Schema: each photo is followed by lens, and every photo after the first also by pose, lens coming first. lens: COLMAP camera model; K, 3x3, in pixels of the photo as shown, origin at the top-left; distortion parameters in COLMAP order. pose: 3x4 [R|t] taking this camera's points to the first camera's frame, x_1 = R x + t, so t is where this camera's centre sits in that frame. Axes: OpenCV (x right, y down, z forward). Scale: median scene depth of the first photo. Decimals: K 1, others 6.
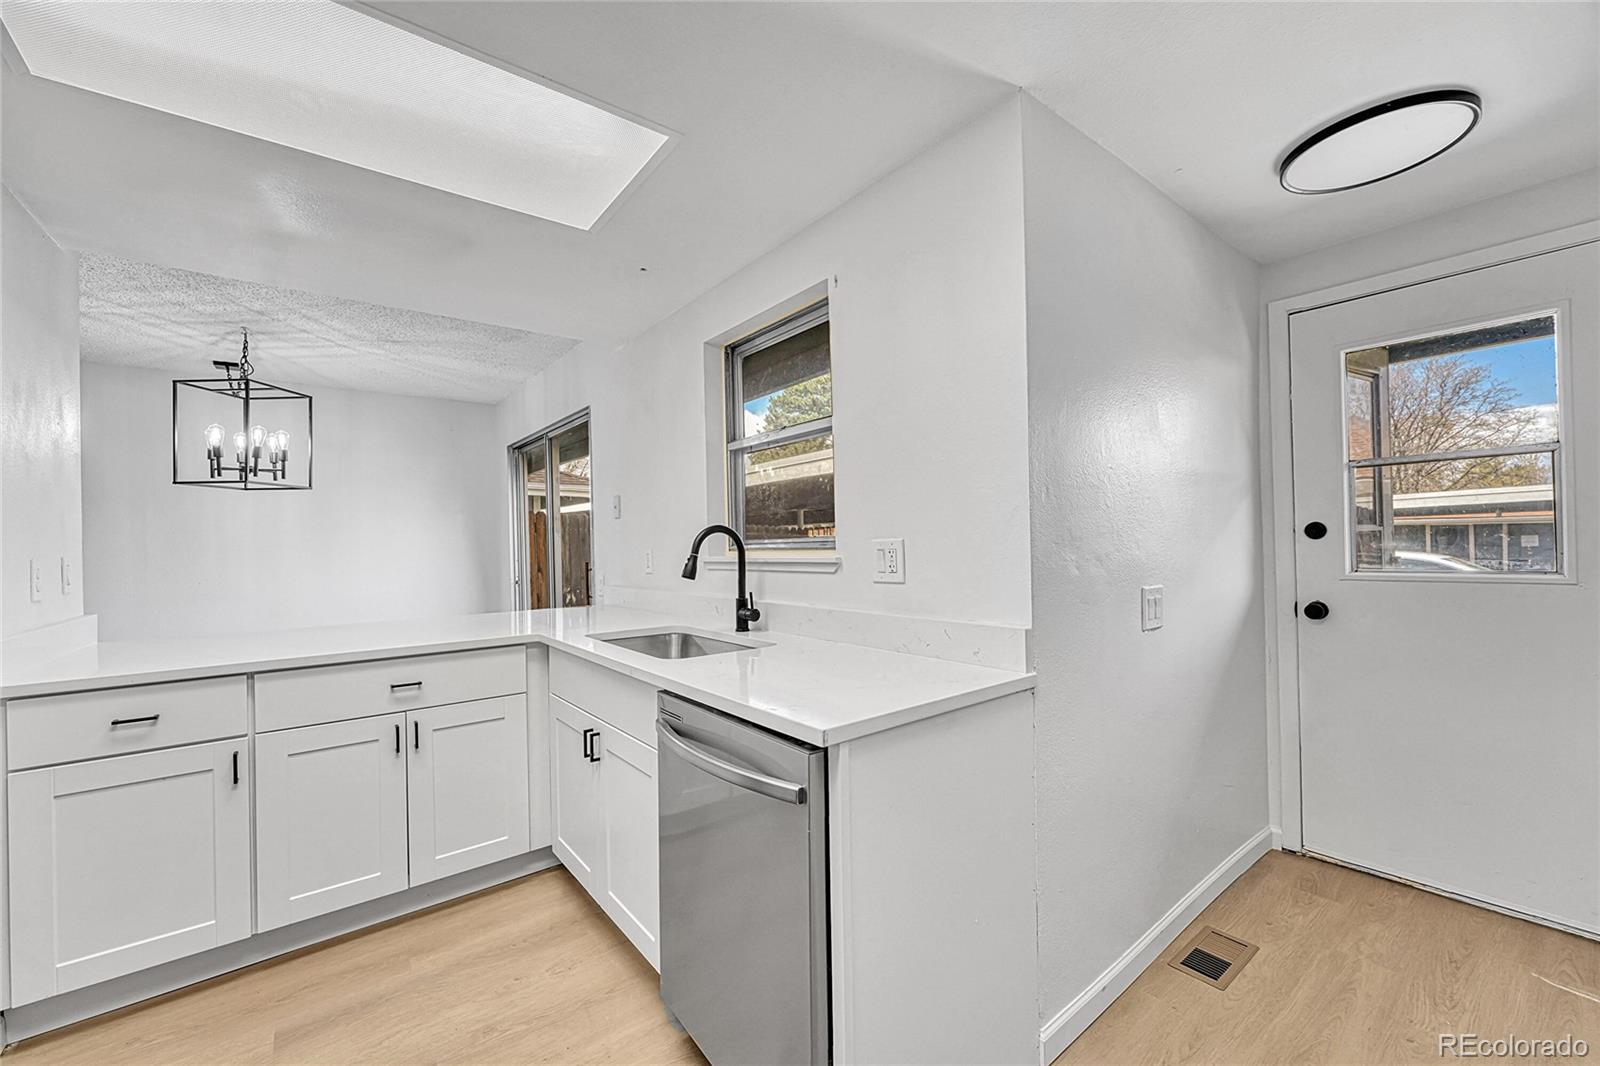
lens RADIAL K [[639.1, 0, 798.7], [0, 639.1, 539.1], [0, 0, 1]] dist [-0.000046, -0.000184]
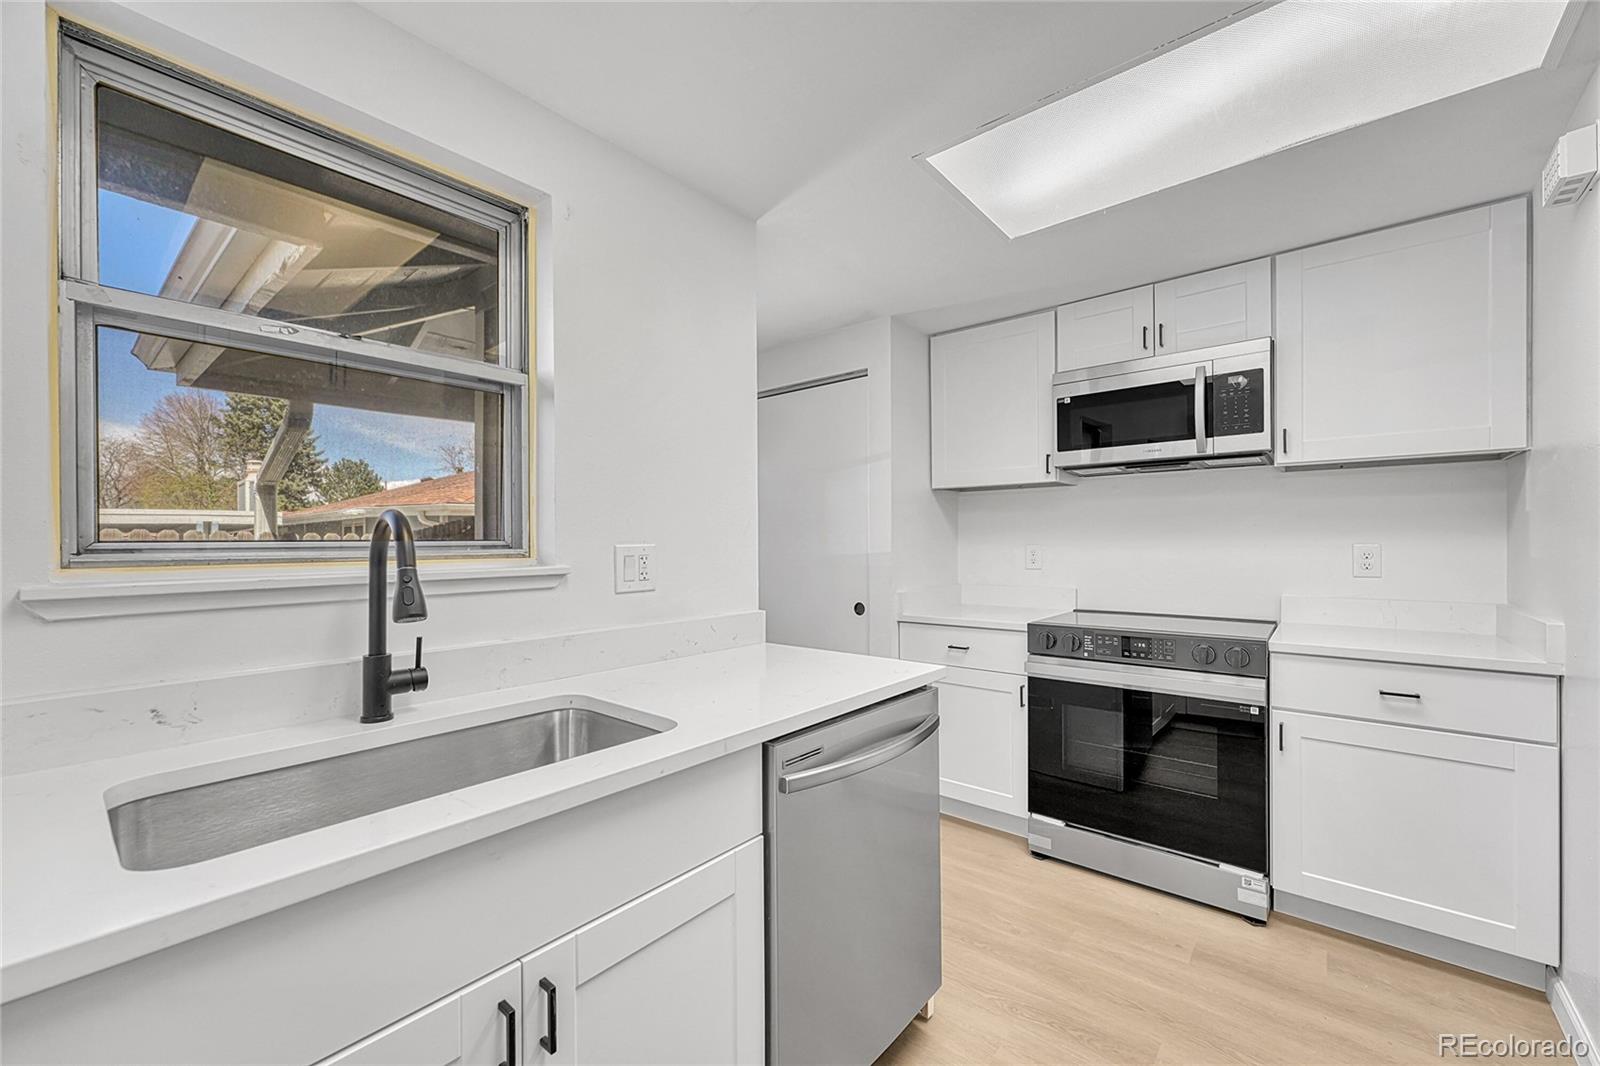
lens RADIAL K [[639.1, 0, 798.7], [0, 639.1, 539.1], [0, 0, 1]] dist [-0.000046, -0.000184]
pose [[-0.208601, 0.031393, 0.977497, -0.666624], [0.006730, 0.999507, -0.030664, 0.018415], [-0.977978, 0.000182, -0.208709, 0.792302]]
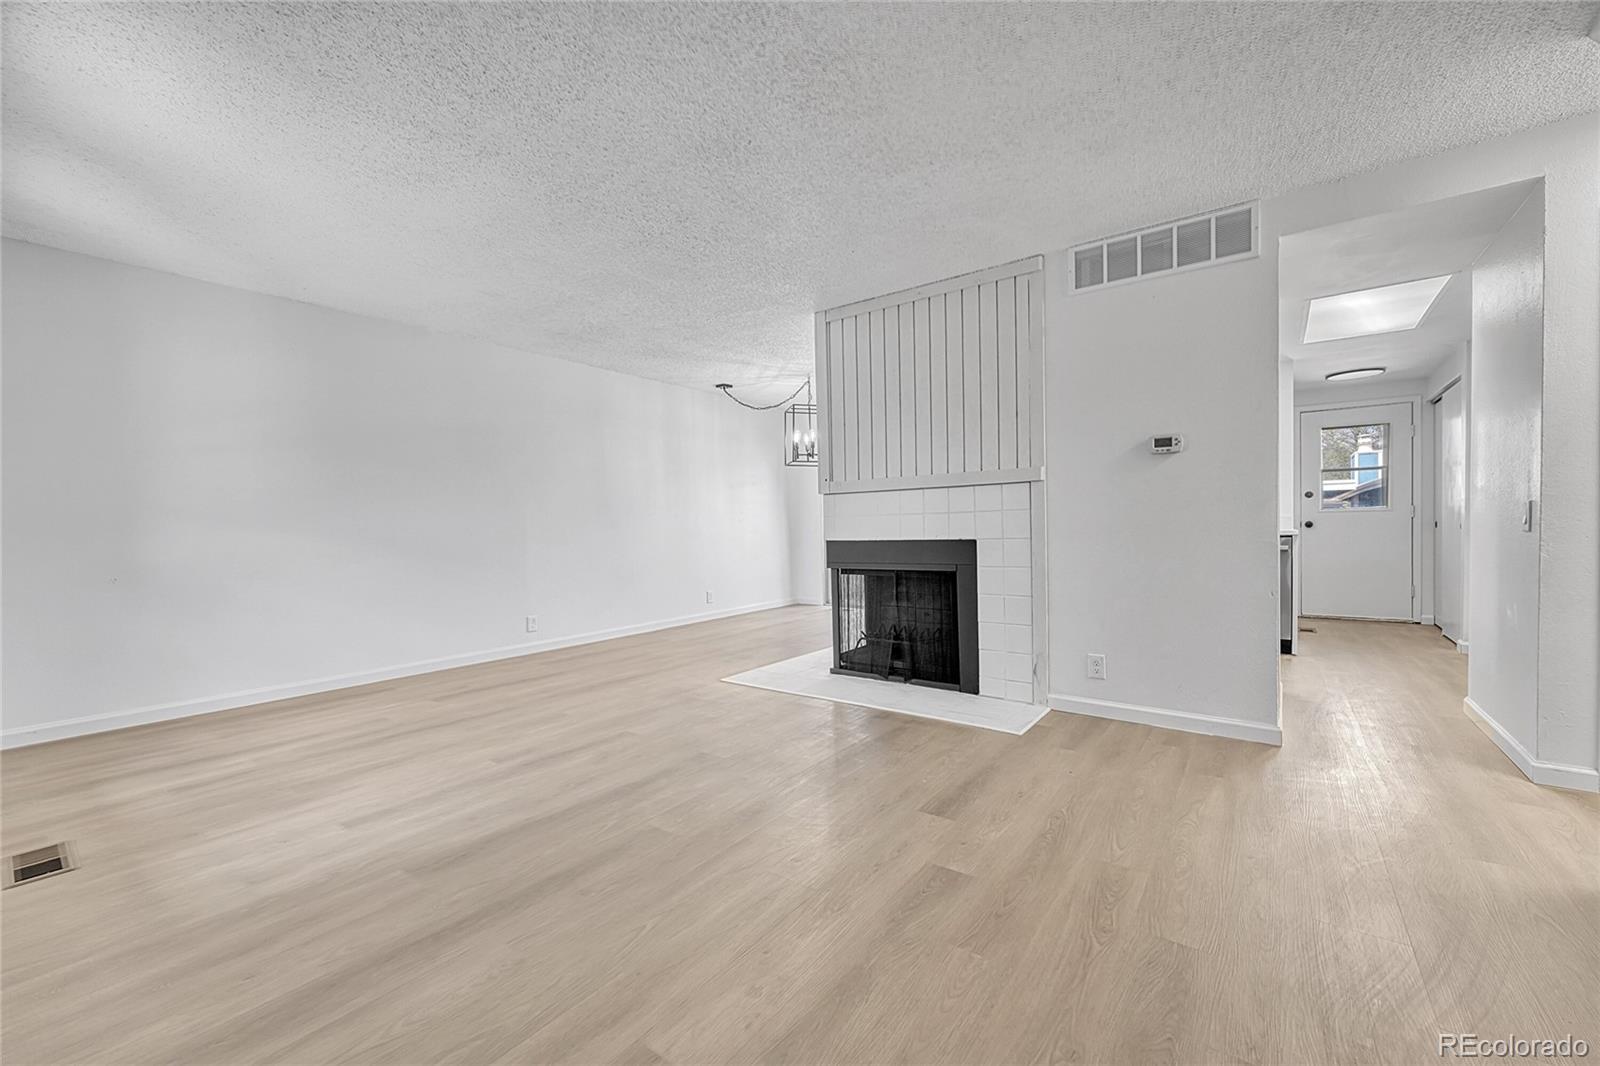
lens RADIAL K [[633.8, 0, 800.0], [0, 633.8, 533.0], [0, 0, 1]] dist [0.000044, 0.000081]
pose [[0.965967, 0.003466, 0.258642, -2.068314], [-0.006829, 0.999903, 0.012104, 0.136419], [-0.258575, -0.013458, 0.965898, -1.089650]]
